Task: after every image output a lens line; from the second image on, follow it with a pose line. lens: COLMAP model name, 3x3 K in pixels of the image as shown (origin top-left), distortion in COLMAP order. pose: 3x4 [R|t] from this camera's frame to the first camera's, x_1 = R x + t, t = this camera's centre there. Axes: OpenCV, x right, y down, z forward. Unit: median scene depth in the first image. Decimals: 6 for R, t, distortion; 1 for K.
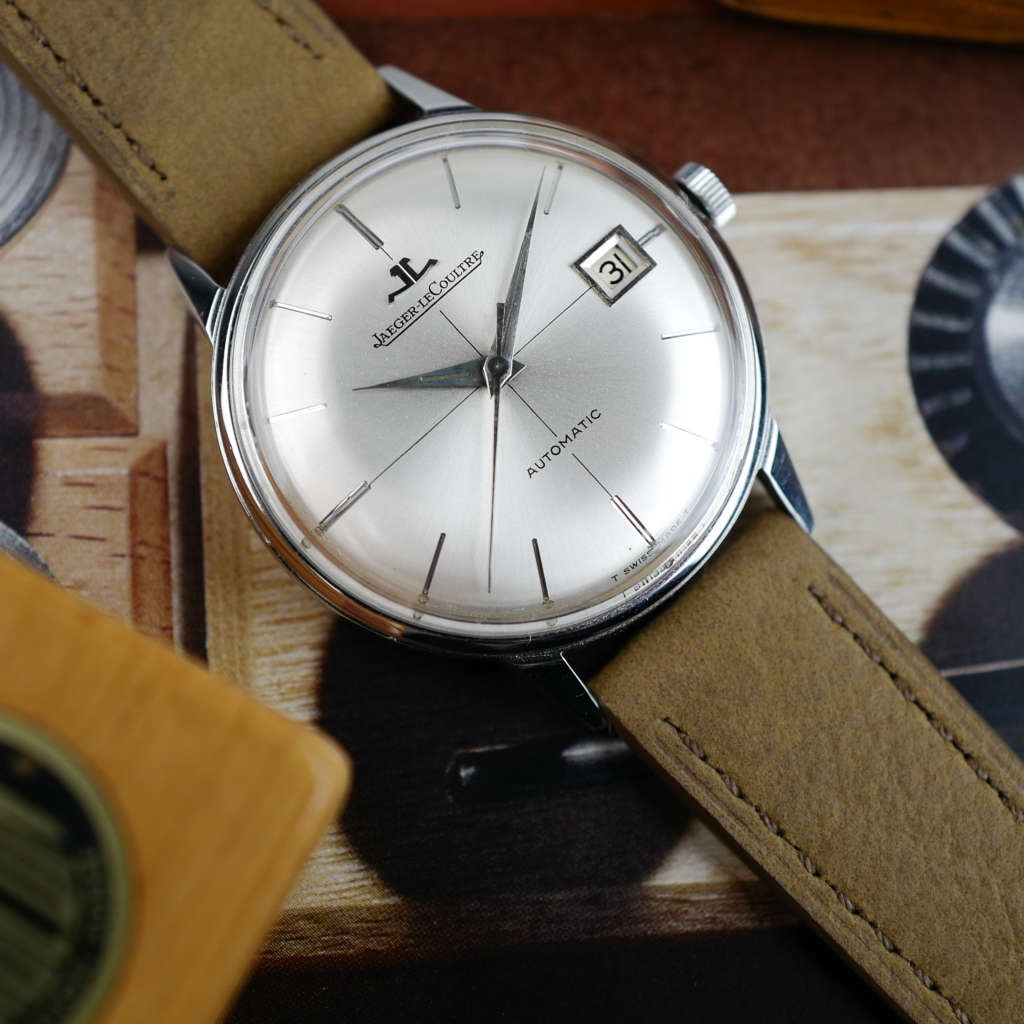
lens RADIAL K [[2048.2, 0, 511.5], [0, 2048.2, 512.4], [0, 0, 1]] dist [-0.010069, 0.012236]
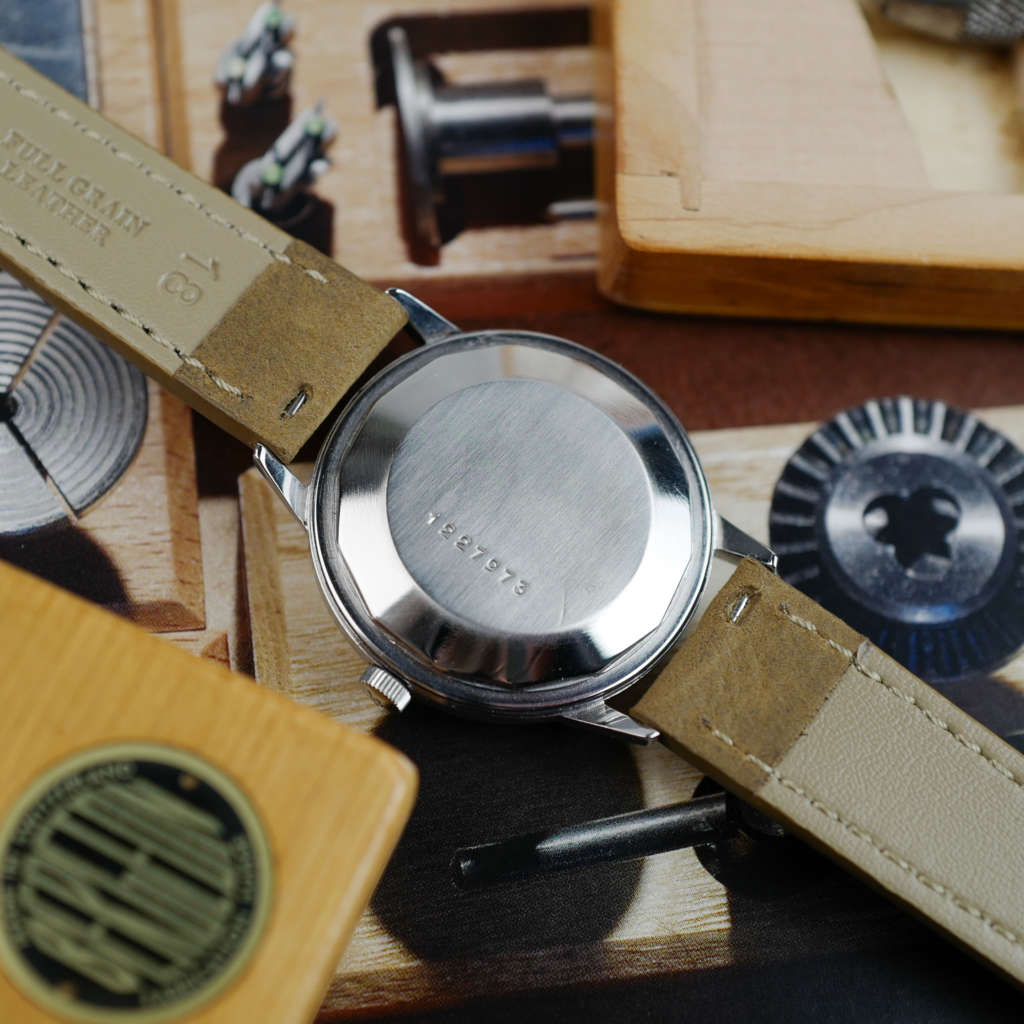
lens RADIAL K [[2048.2, 0, 511.5], [0, 2048.2, 512.4], [0, 0, 1]] dist [-0.010069, 0.012236]
pose [[0.997347, -0.054352, 0.048414, -0.043186], [0.062671, 0.979508, -0.191404, 0.156761], [-0.037019, 0.193930, 0.980317, -0.338920]]
